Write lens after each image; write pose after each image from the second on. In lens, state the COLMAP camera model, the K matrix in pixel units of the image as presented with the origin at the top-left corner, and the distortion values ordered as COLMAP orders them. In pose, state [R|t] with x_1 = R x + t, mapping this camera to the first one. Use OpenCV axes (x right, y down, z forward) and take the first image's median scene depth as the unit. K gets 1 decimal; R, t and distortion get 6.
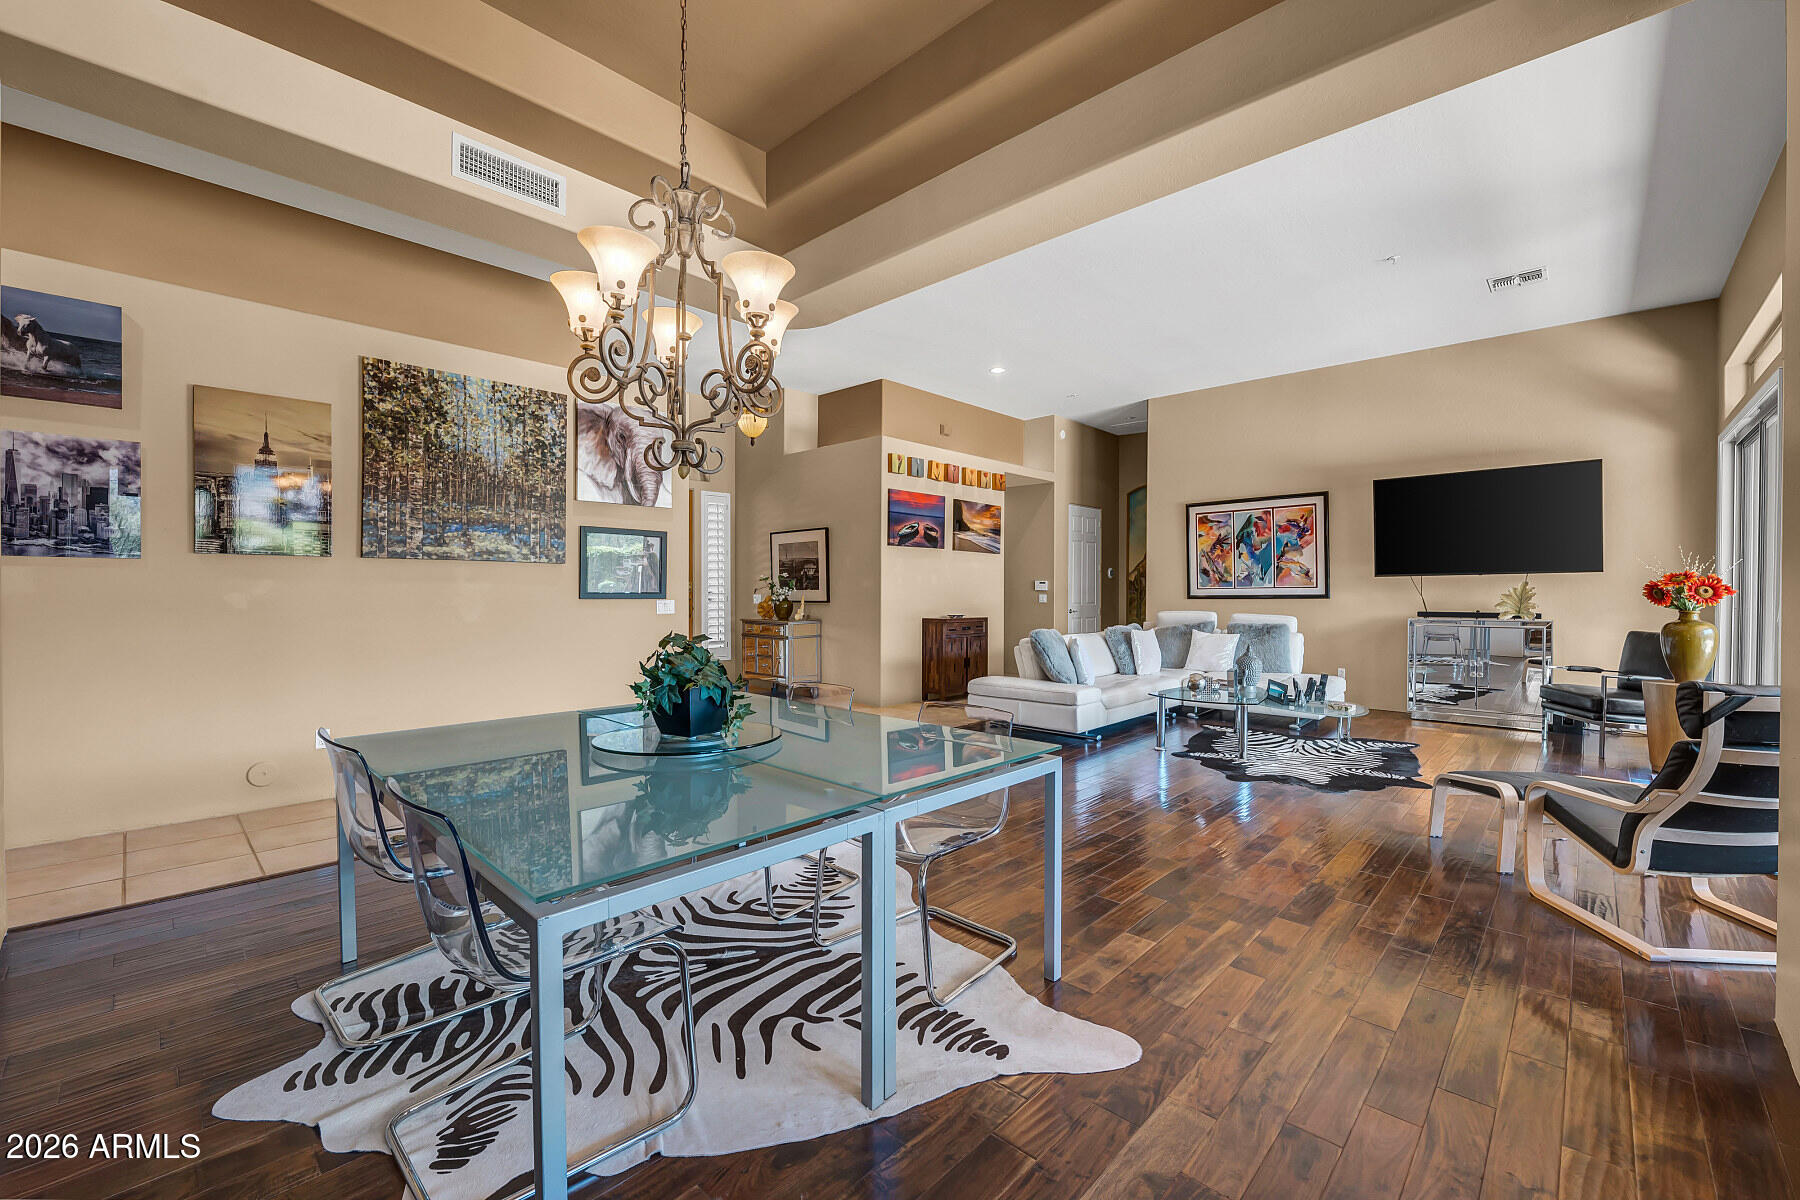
lens RADIAL K [[735.0, 0, 899.4], [0, 735.0, 597.3], [0, 0, 1]] dist [-0.010861, 0.000113]
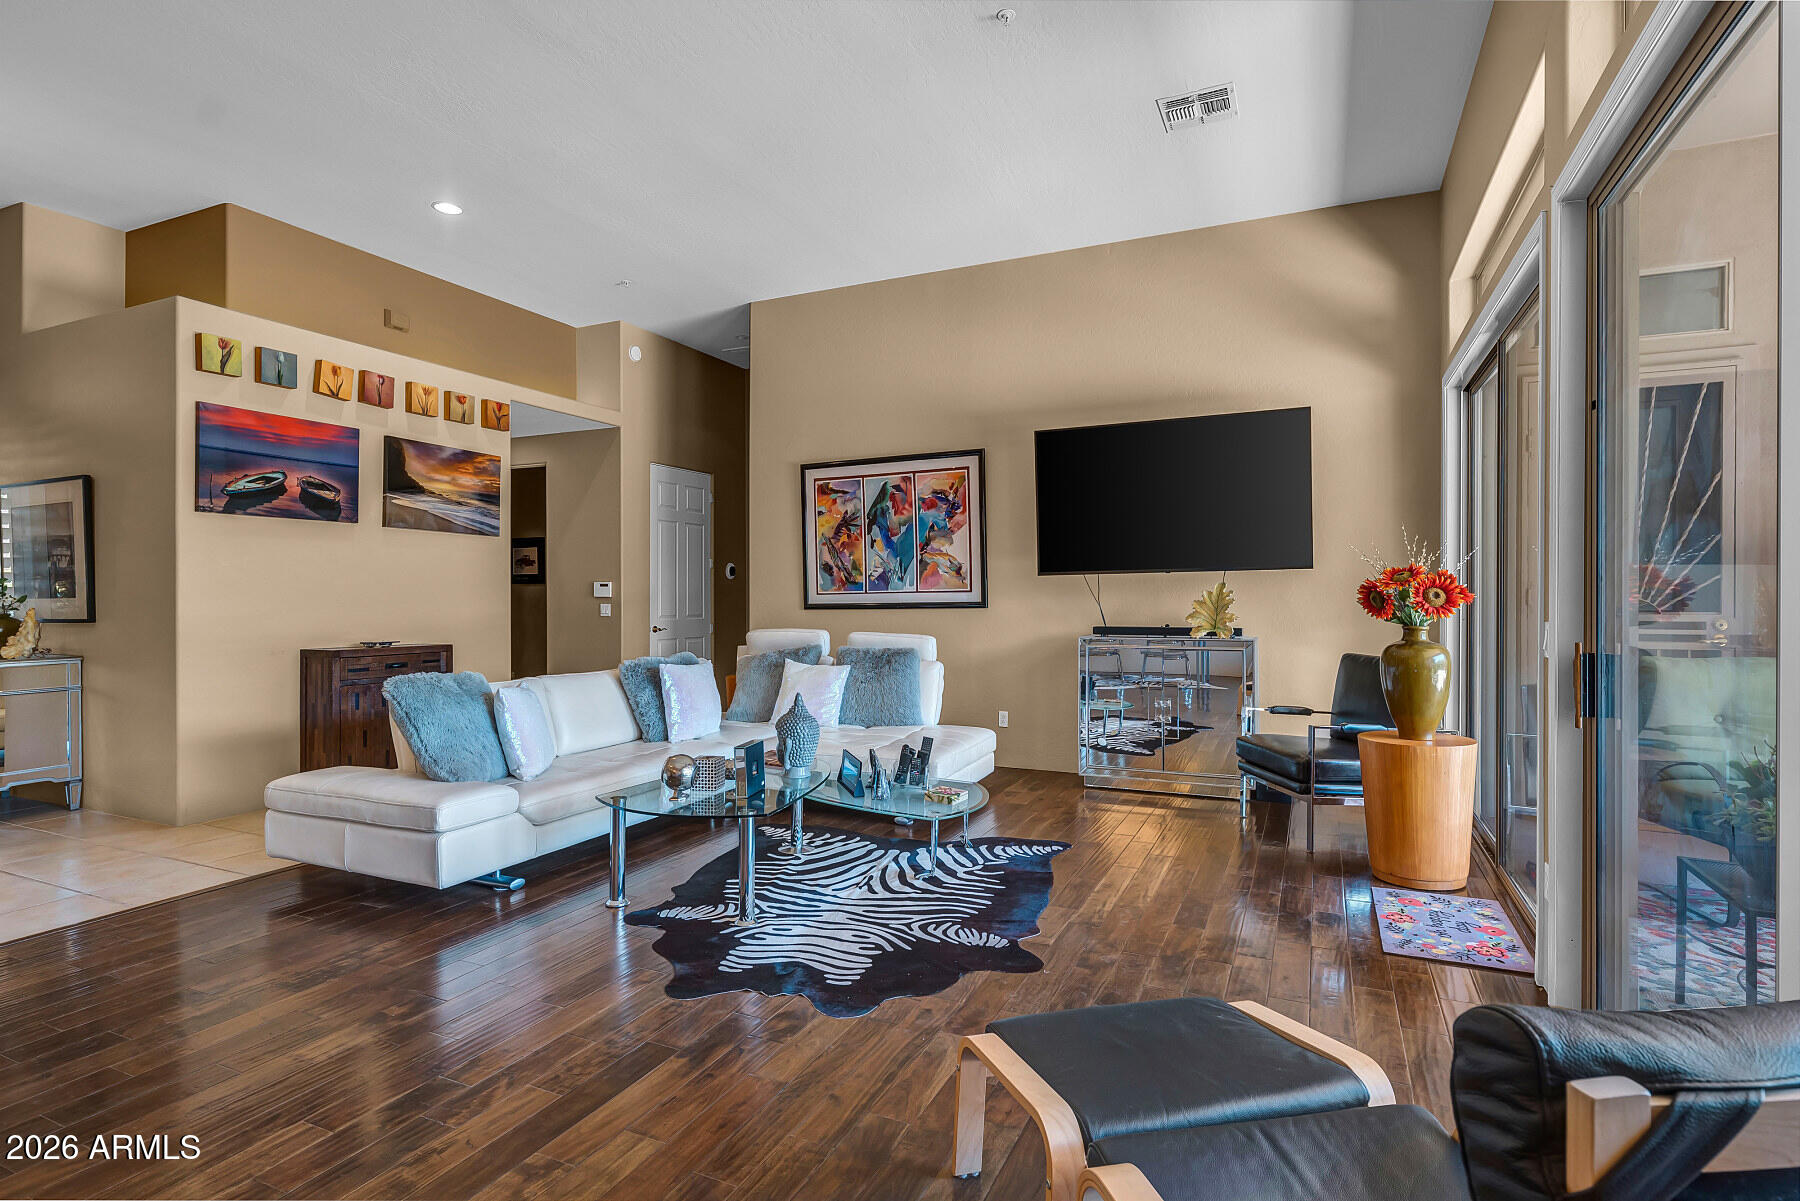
lens RADIAL K [[901.2, 0, 897.9], [0, 901.2, 595.5], [0, 0, 1]] dist [0.004085, 0.000474]
pose [[0.949216, -0.002627, 0.314614, 0.327057], [0.005976, 0.999935, -0.009680, -0.002956], [-0.314568, 0.011069, 0.949170, 0.313777]]
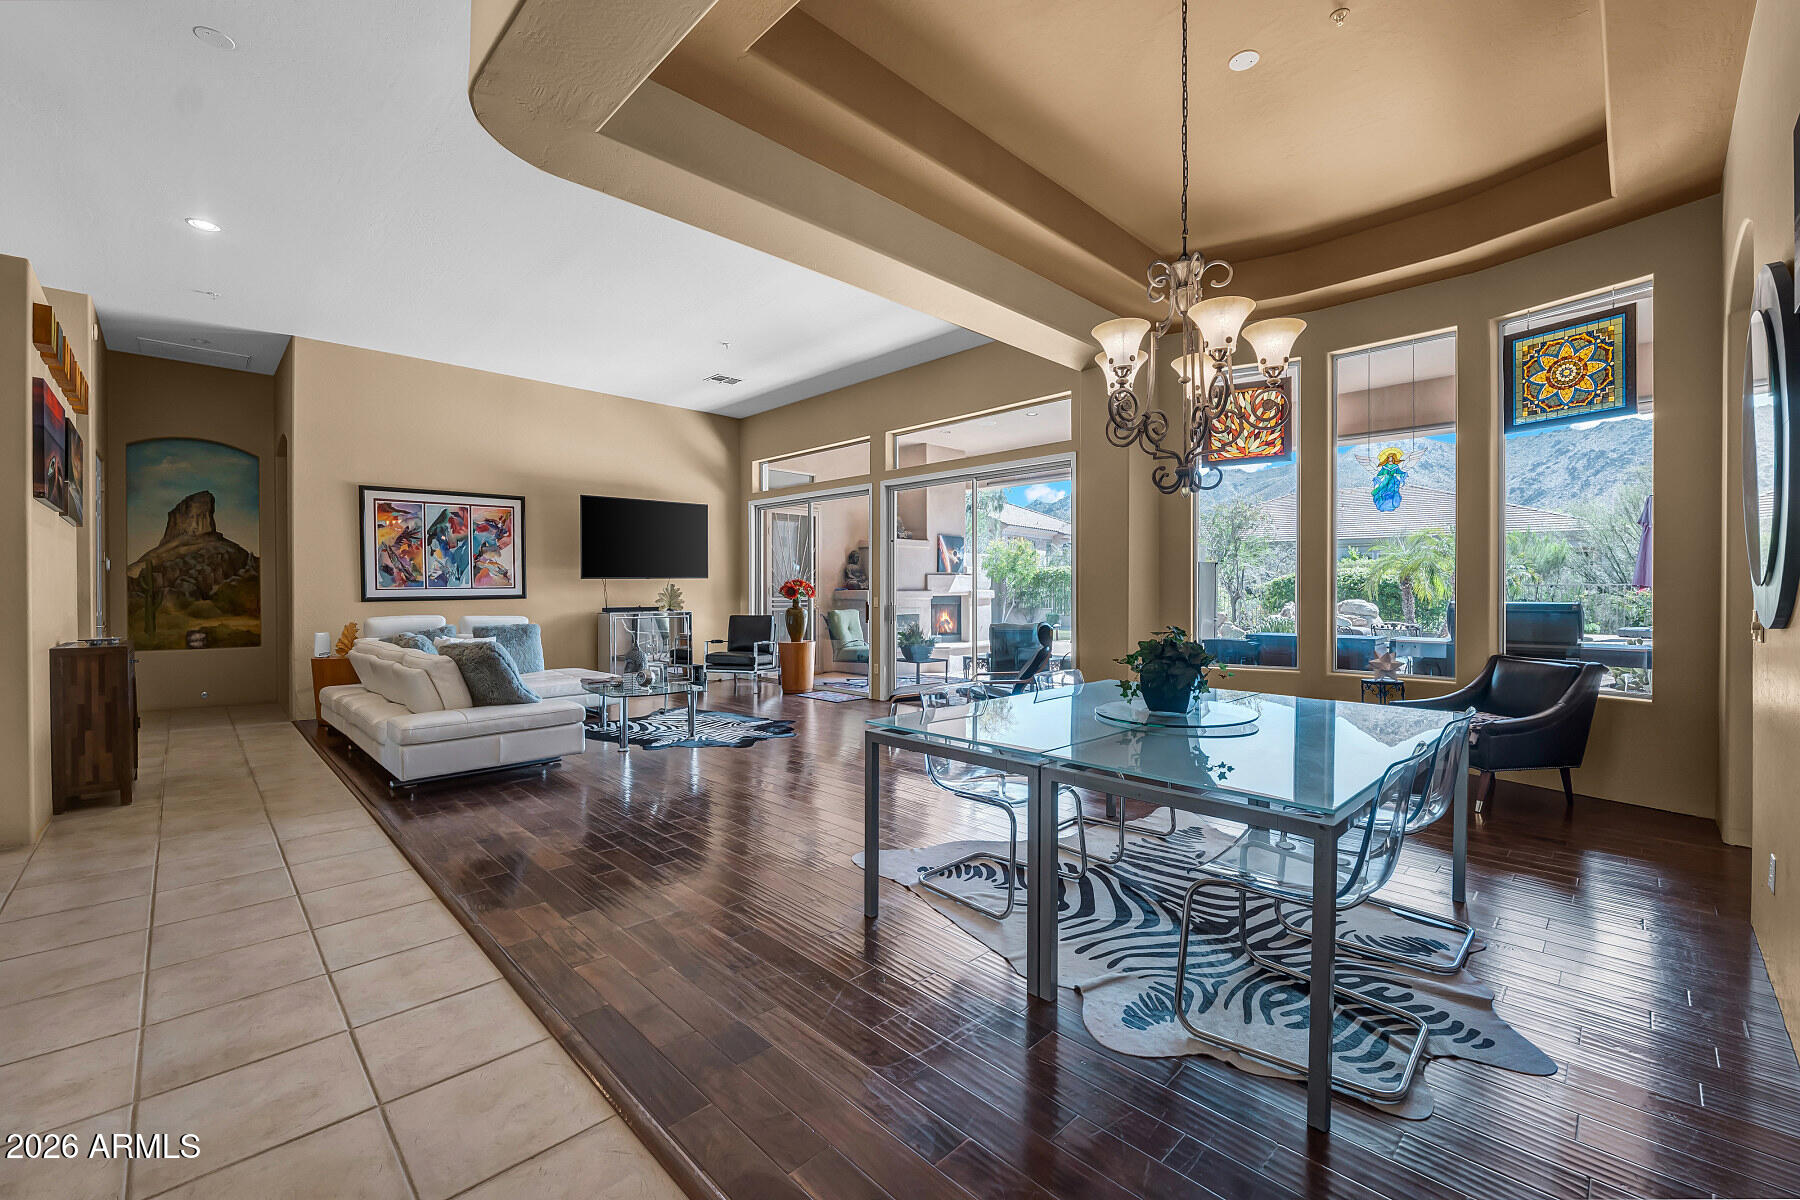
lens RADIAL K [[735.0, 0, 899.4], [0, 735.0, 597.3], [0, 0, 1]] dist [-0.010861, 0.000113]
pose [[0.035951, -0.011361, 0.999289, -0.593429], [0.012486, 0.999862, 0.010918, -0.006321], [-0.999276, 0.012084, 0.036088, 0.557249]]
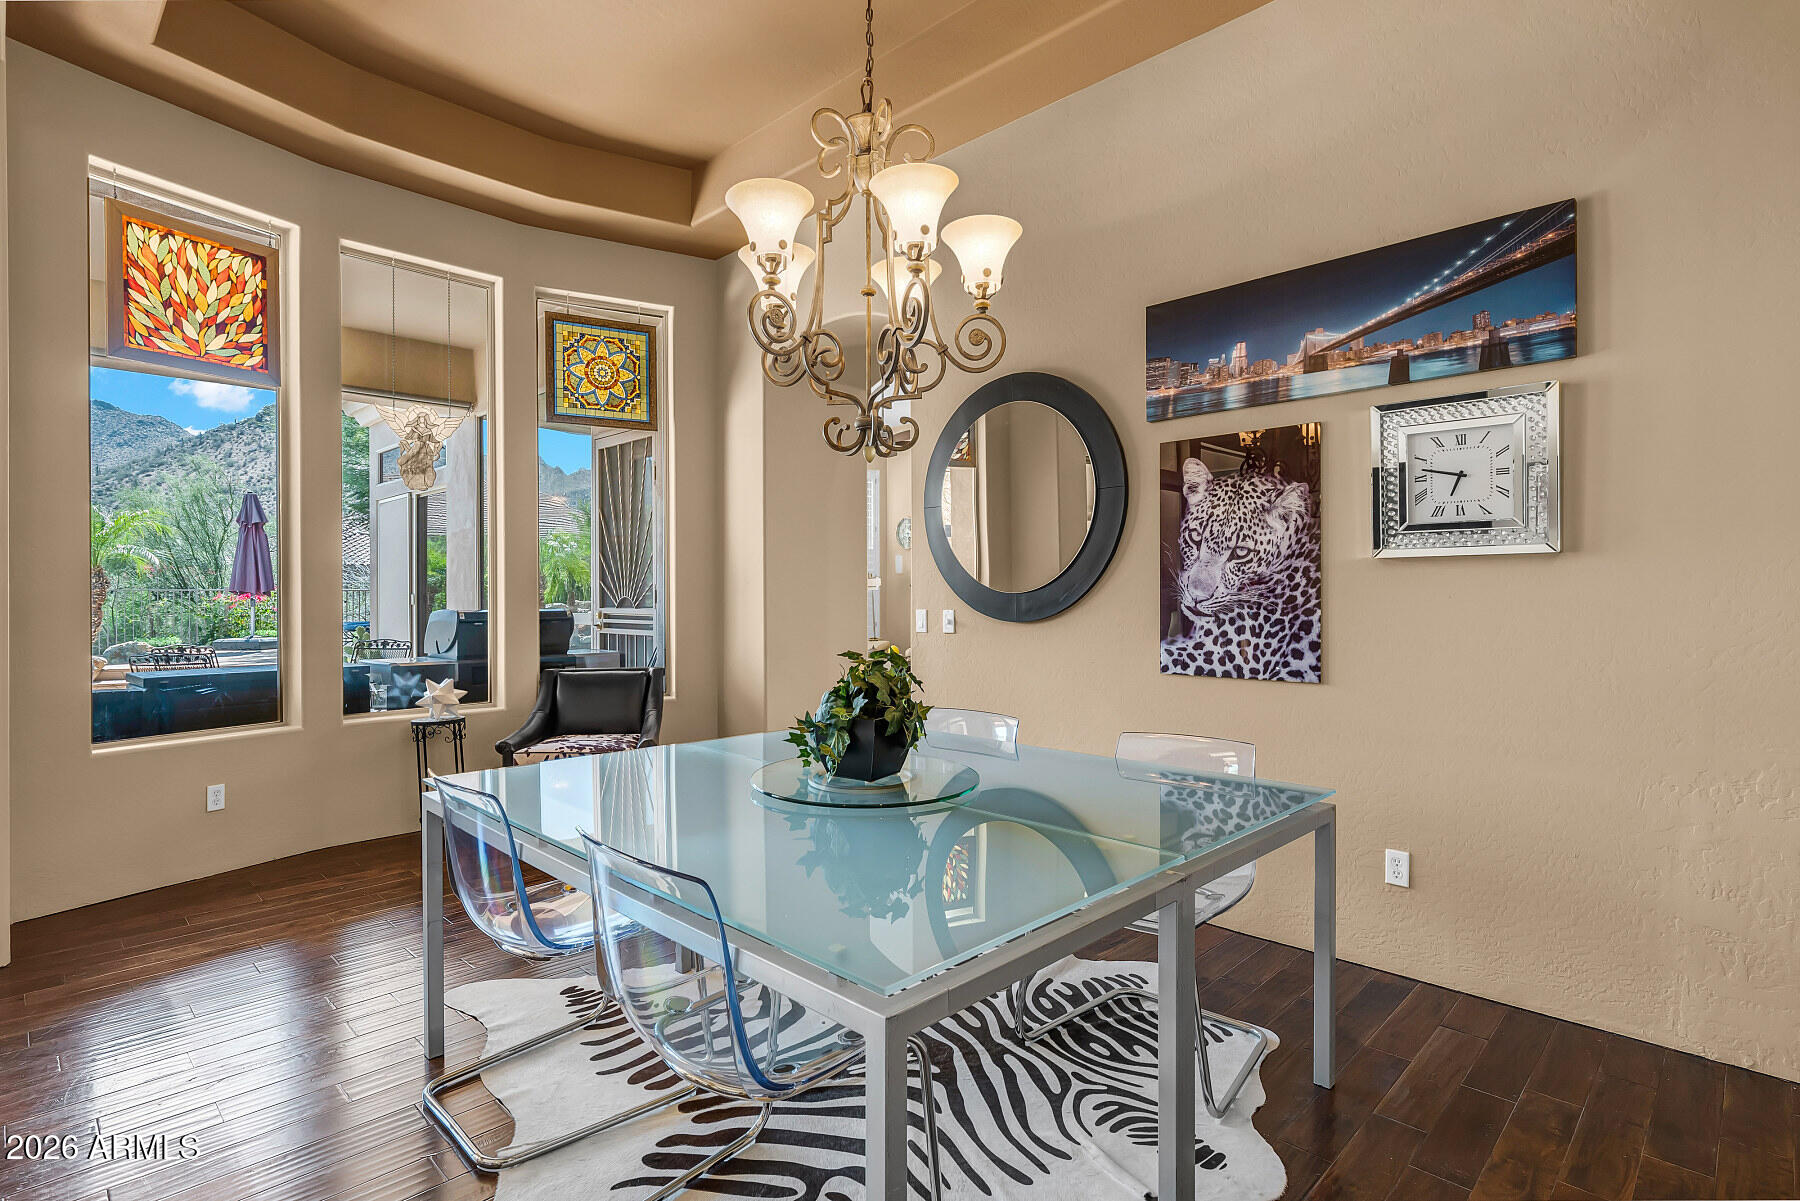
lens RADIAL K [[888.1, 0, 902.1], [0, 888.1, 595.1], [0, 0, 1]] dist [0.002090, 0.000396]
pose [[-0.999845, 0.000145, 0.017627, -0.136127], [0.000376, 0.999914, 0.013106, -0.009311], [-0.017624, 0.013111, -0.999759, 0.784688]]
